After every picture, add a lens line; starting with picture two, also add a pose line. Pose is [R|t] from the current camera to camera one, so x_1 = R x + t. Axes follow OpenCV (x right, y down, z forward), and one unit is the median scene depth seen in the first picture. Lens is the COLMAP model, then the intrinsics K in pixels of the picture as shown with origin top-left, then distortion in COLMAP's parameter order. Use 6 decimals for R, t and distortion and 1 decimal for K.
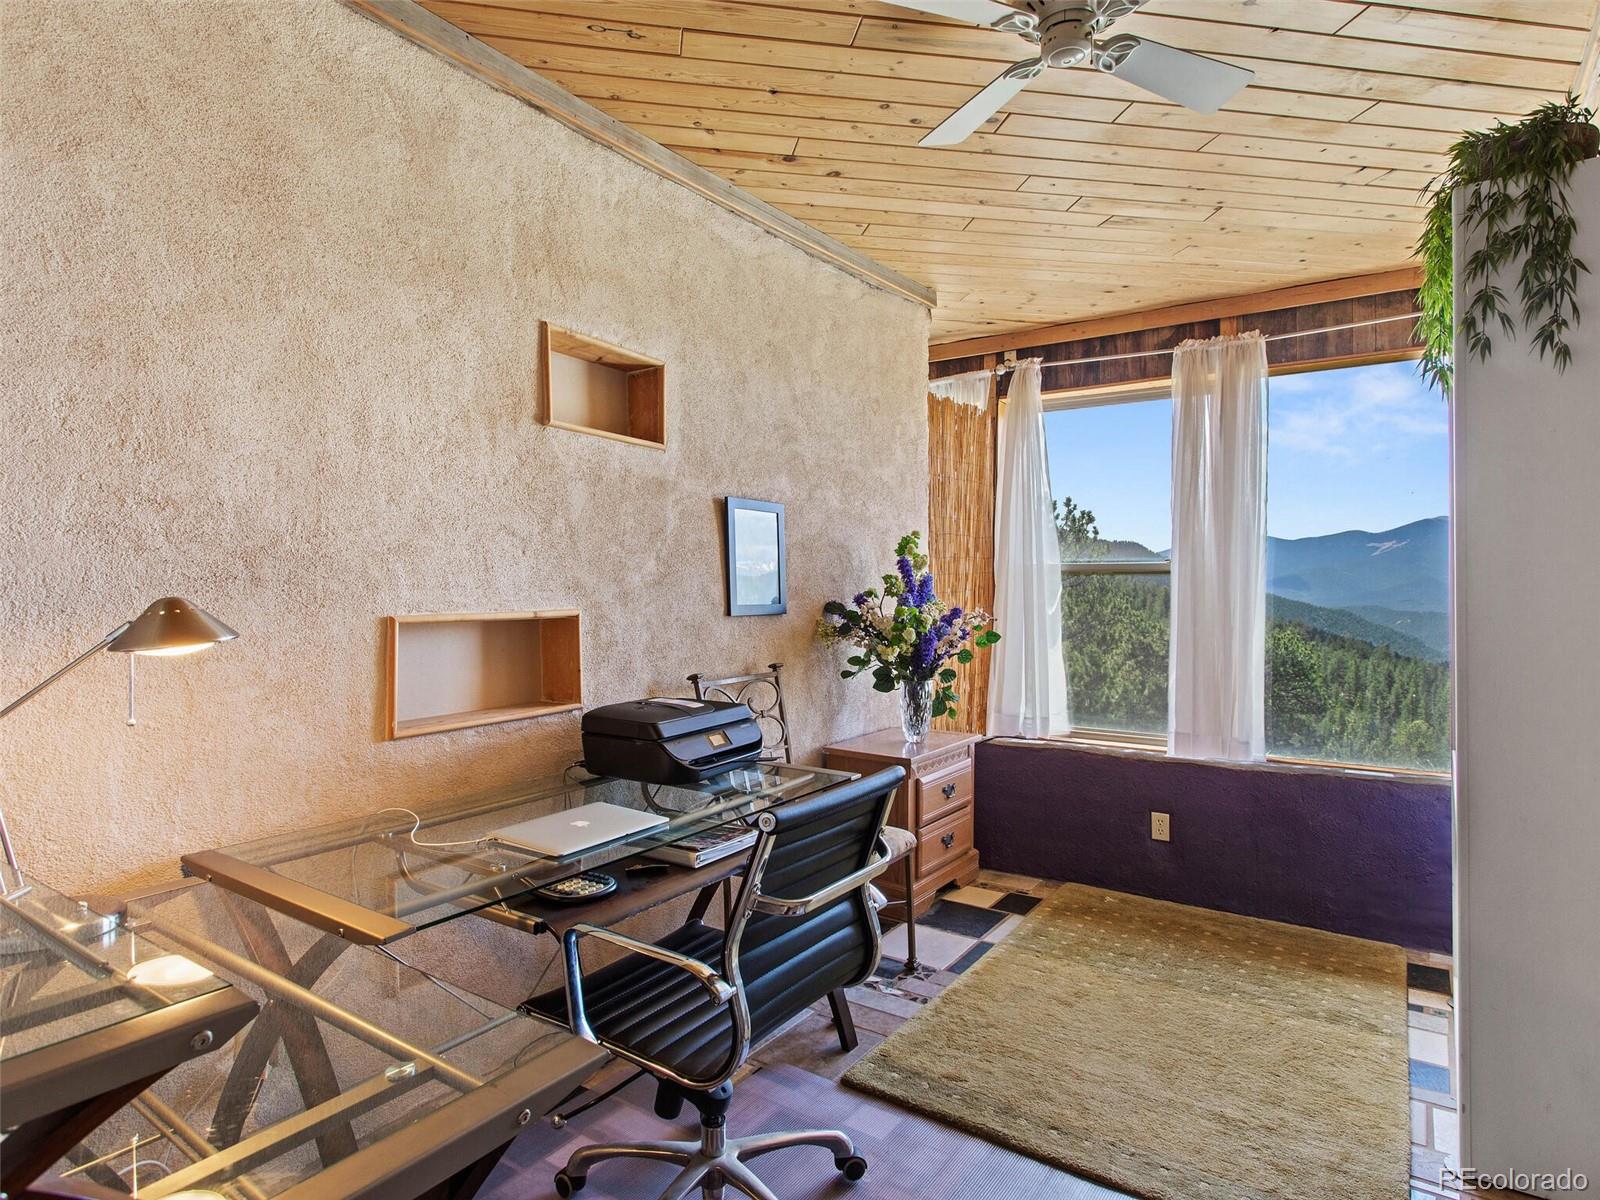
lens RADIAL K [[906.1, 0, 800.0], [0, 906.1, 600.0], [0, 0, 1]] dist [-0.002382, 0.000527]
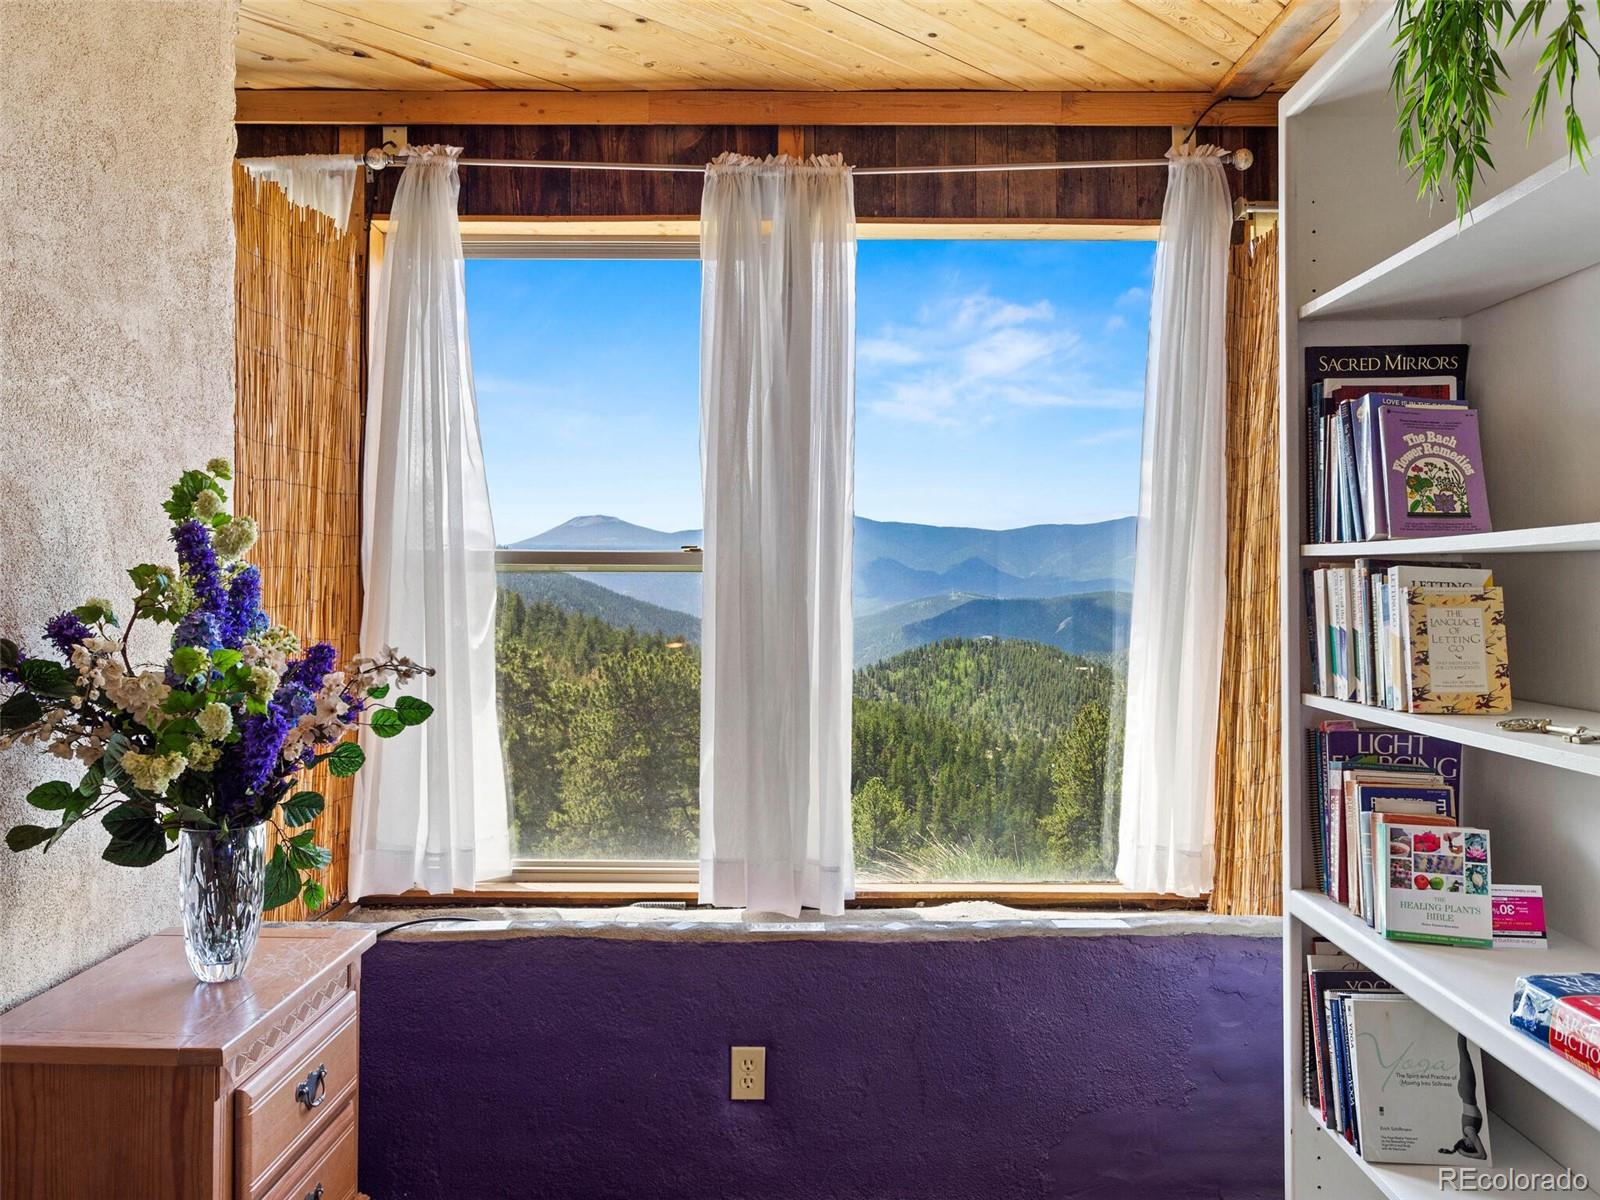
lens RADIAL K [[1311.6, 0, 794.9], [0, 1311.6, 588.7], [0, 0, 1]] dist [0.008746, -0.004305]
pose [[0.828986, 0.002847, 0.559263, 0.009925], [0.007079, 0.999854, -0.015584, -0.005781], [-0.559225, 0.016878, 0.828844, 0.321134]]
